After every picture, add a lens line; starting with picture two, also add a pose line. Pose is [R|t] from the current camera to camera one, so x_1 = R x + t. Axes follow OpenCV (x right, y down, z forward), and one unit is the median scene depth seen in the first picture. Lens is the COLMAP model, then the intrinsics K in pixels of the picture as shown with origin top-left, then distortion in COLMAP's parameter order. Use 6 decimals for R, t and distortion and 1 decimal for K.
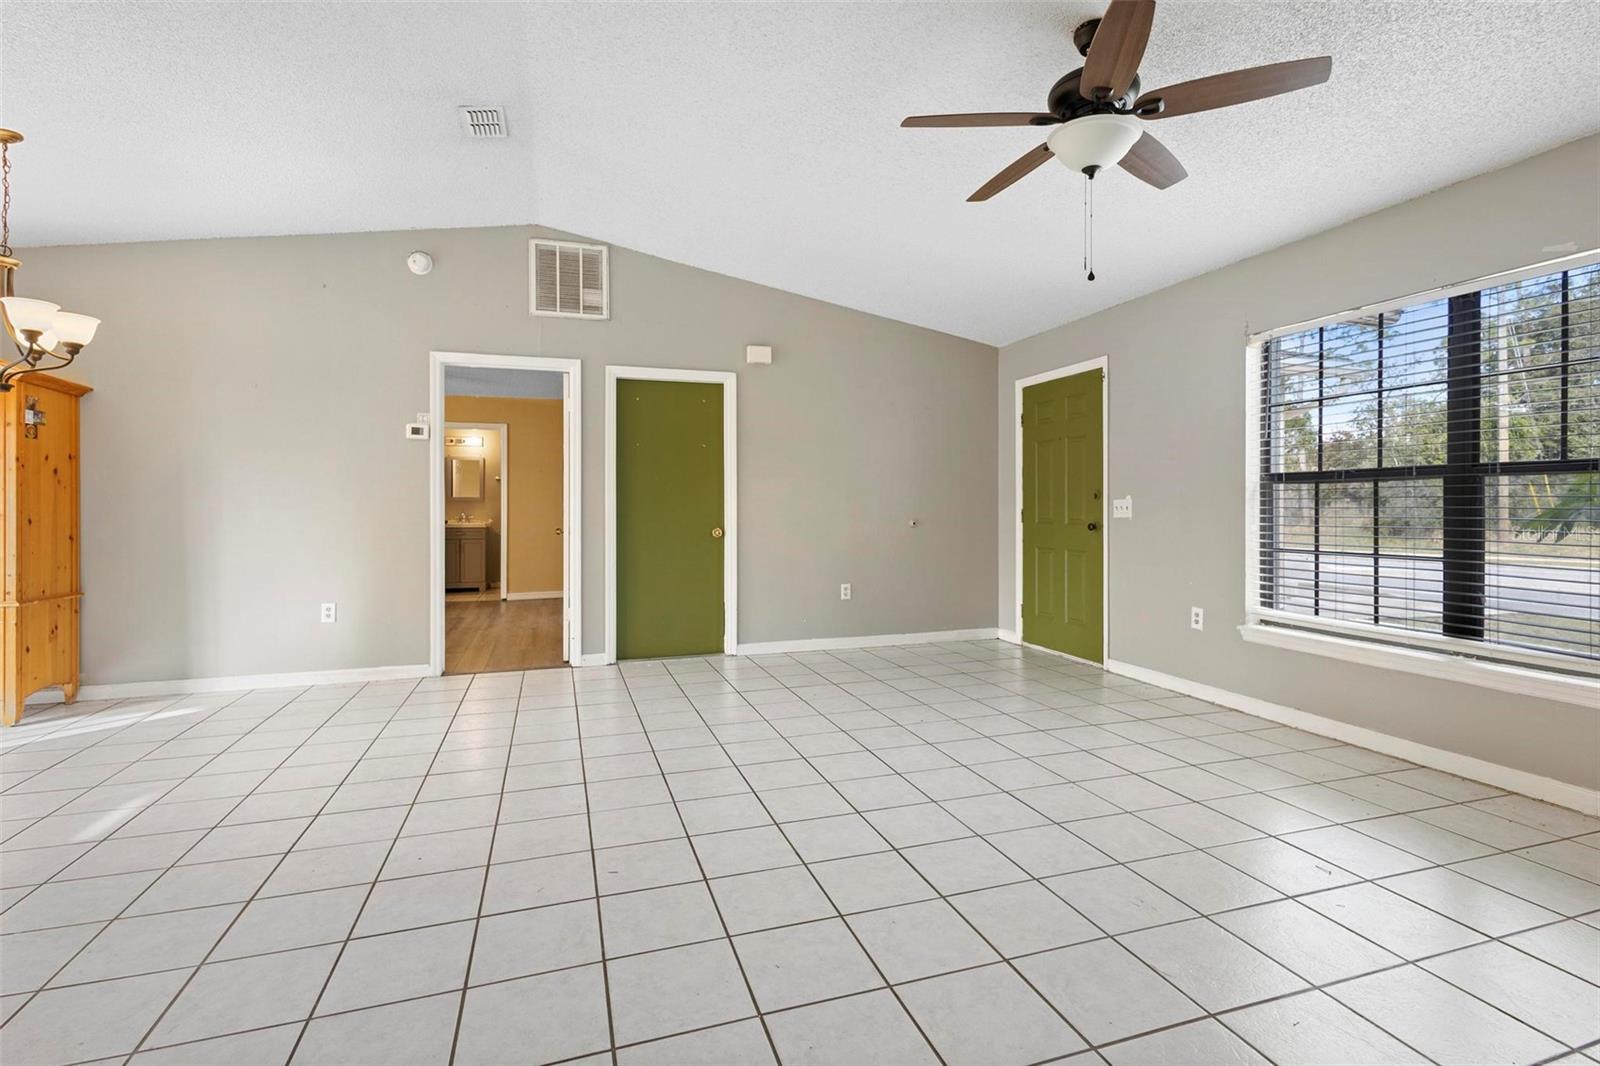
lens RADIAL K [[760.4, 0, 806.7], [0, 760.4, 497.7], [0, 0, 1]] dist [0.003689, -0.000127]
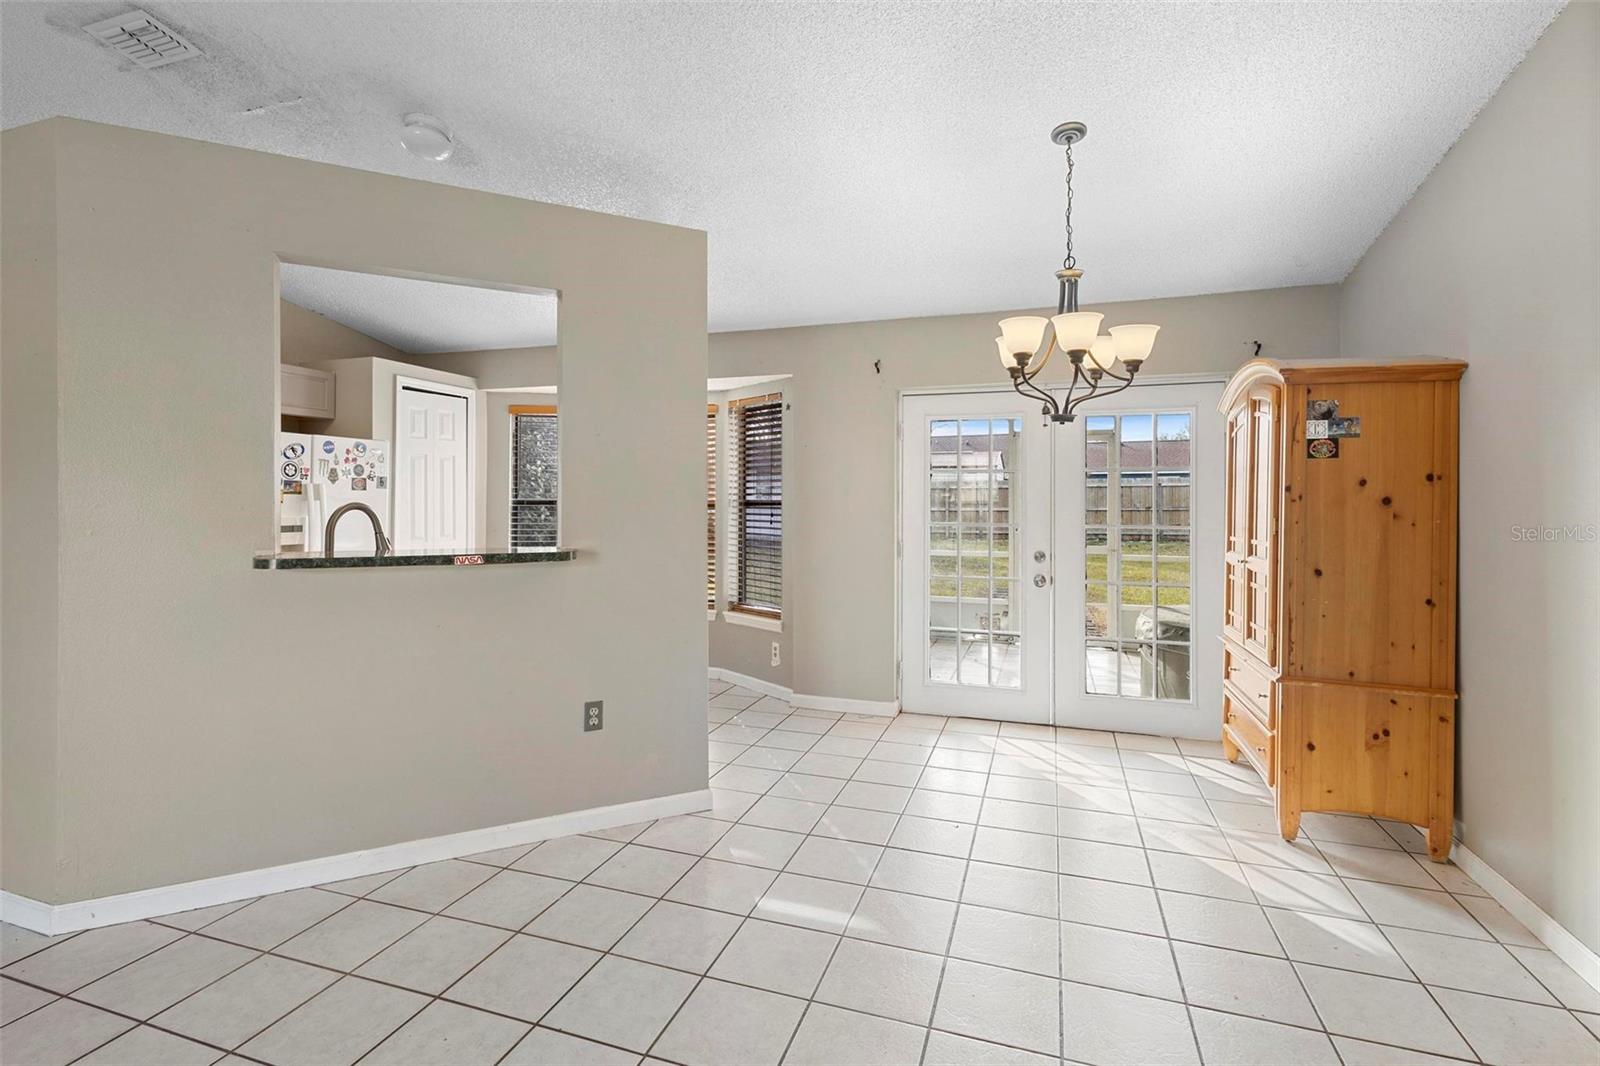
lens RADIAL K [[744.3, 0, 801.1], [0, 744.3, 492.8], [0, 0, 1]] dist [0.013340, -0.000701]
pose [[-0.606830, -0.012366, -0.794735, -0.112107], [0.007438, 0.999747, -0.021236, -0.025997], [0.794797, -0.018798, -0.606584, 0.813940]]
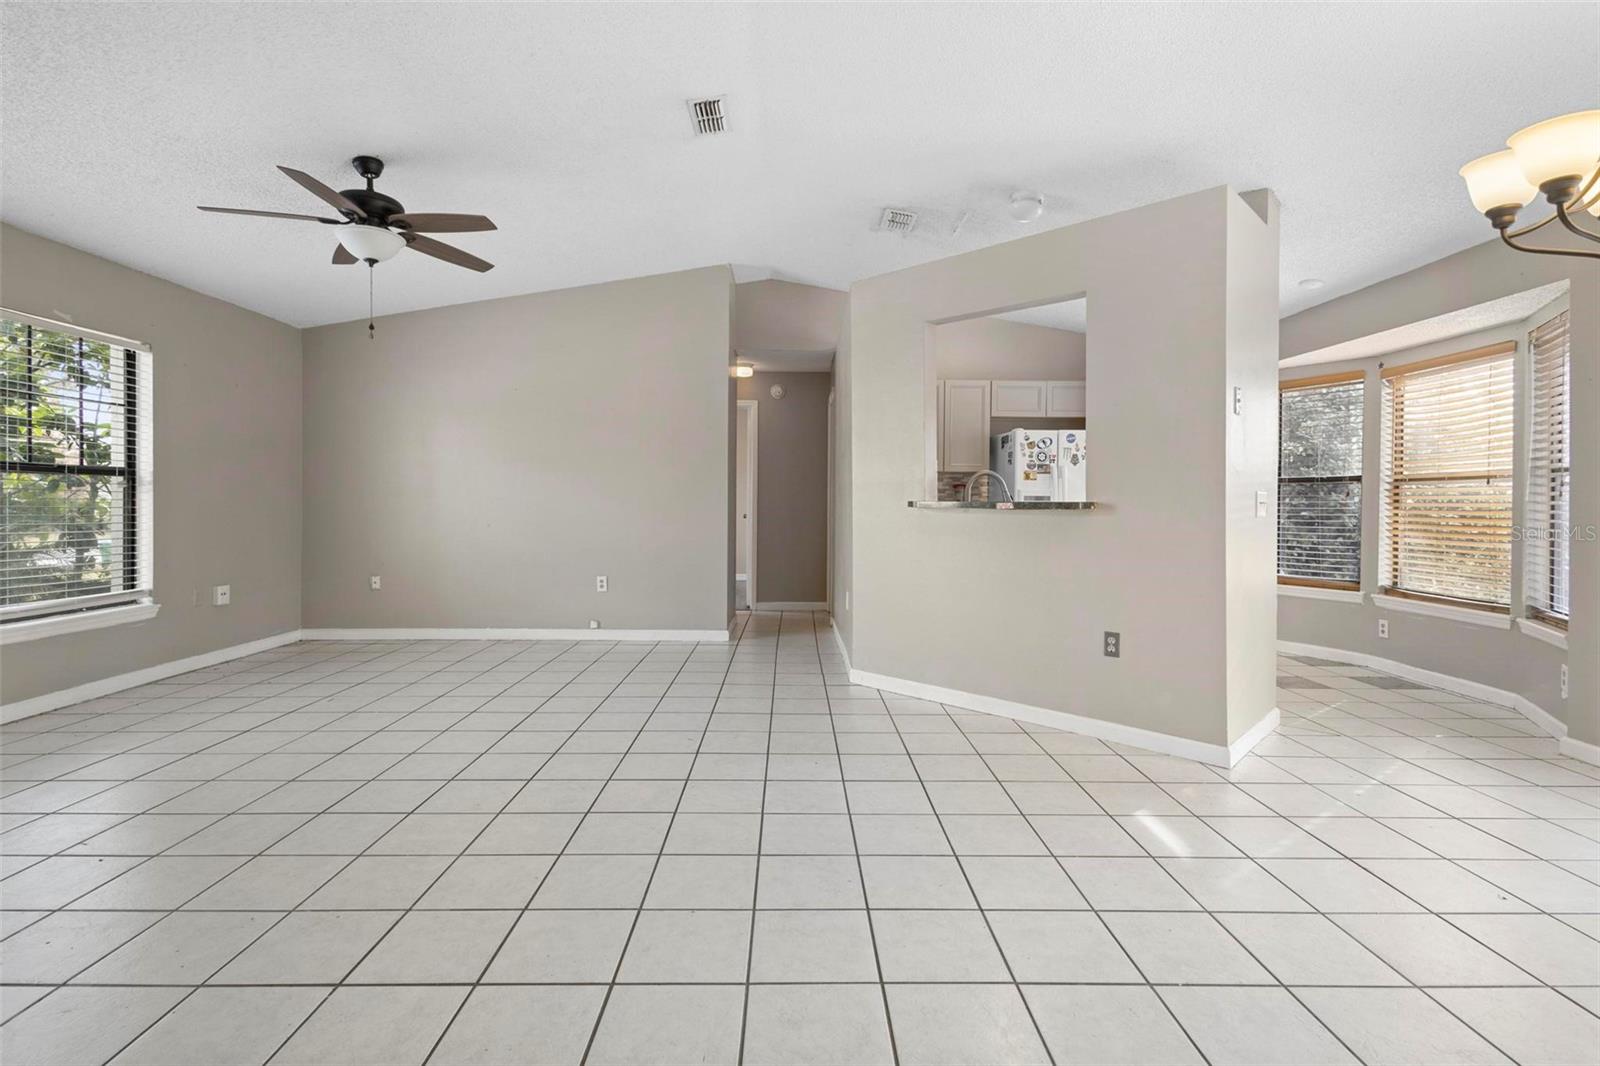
lens RADIAL K [[734.9, 0, 798.1], [0, 734.9, 511.1], [0, 0, 1]] dist [0.003543, -0.000604]
pose [[-0.950445, -0.007800, 0.310795, -0.414599], [-0.008497, 0.999964, -0.000889, 0.015109], [-0.310777, -0.003486, -0.950476, 1.063162]]
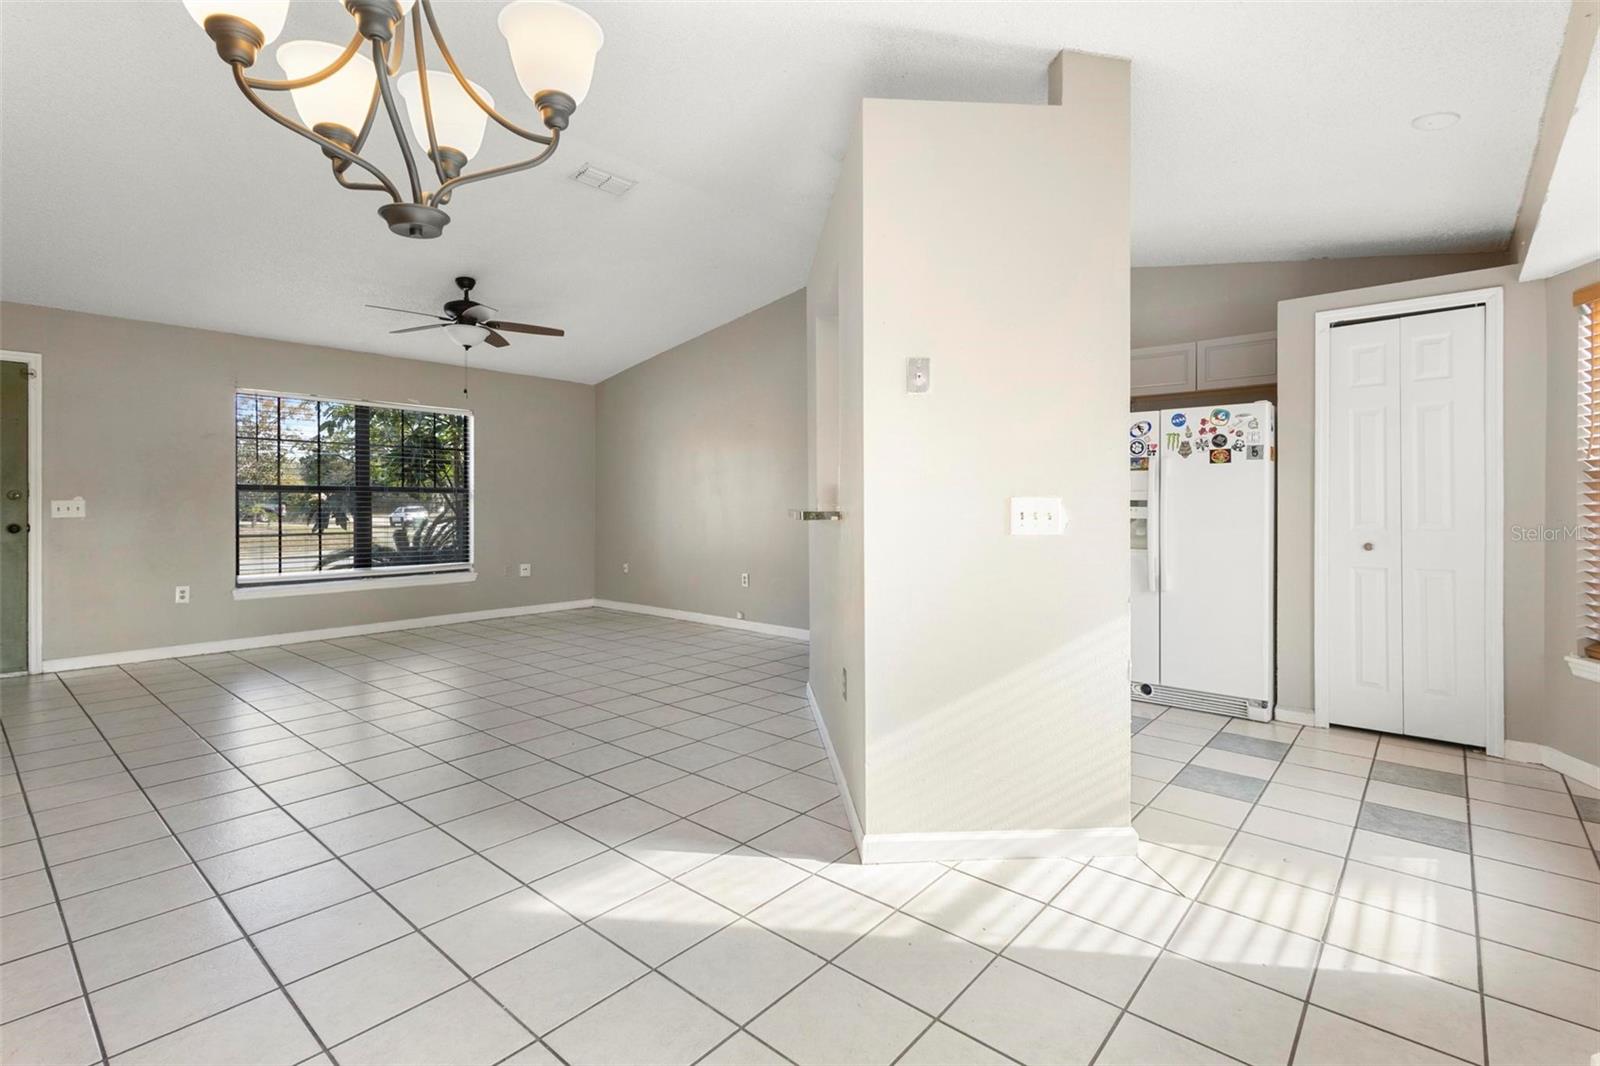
lens RADIAL K [[738.3, 0, 802.7], [0, 738.3, 507.8], [0, 0, 1]] dist [0.015267, -0.006638]
pose [[-0.506016, -0.005580, 0.862506, -0.952208], [-0.011837, 0.999930, -0.000475, 0.001363], [-0.862443, -0.010450, -0.506047, 0.638843]]
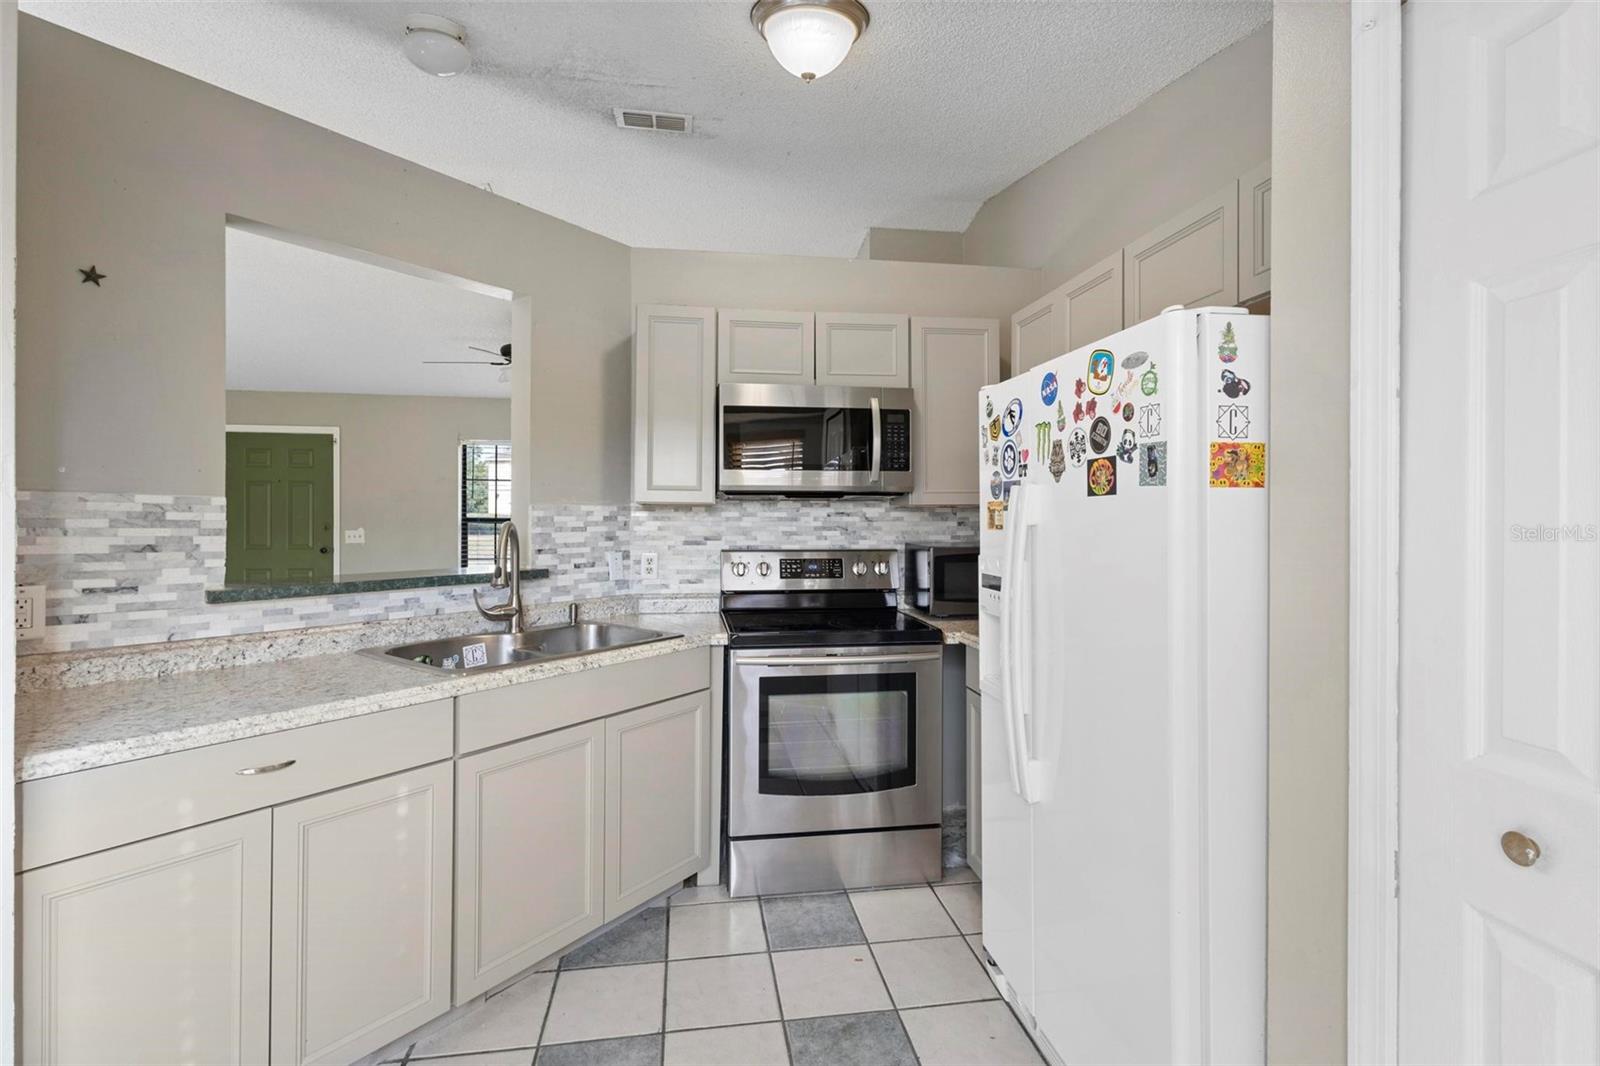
lens RADIAL K [[742.2, 0, 790.6], [0, 742.2, 515.1], [0, 0, 1]] dist [0.009969, -0.000547]
pose [[0.180440, 0.003129, 0.983581, -0.806181], [-0.018009, 0.999838, 0.000123, -0.041761], [-0.983421, -0.017735, 0.180467, -0.072766]]
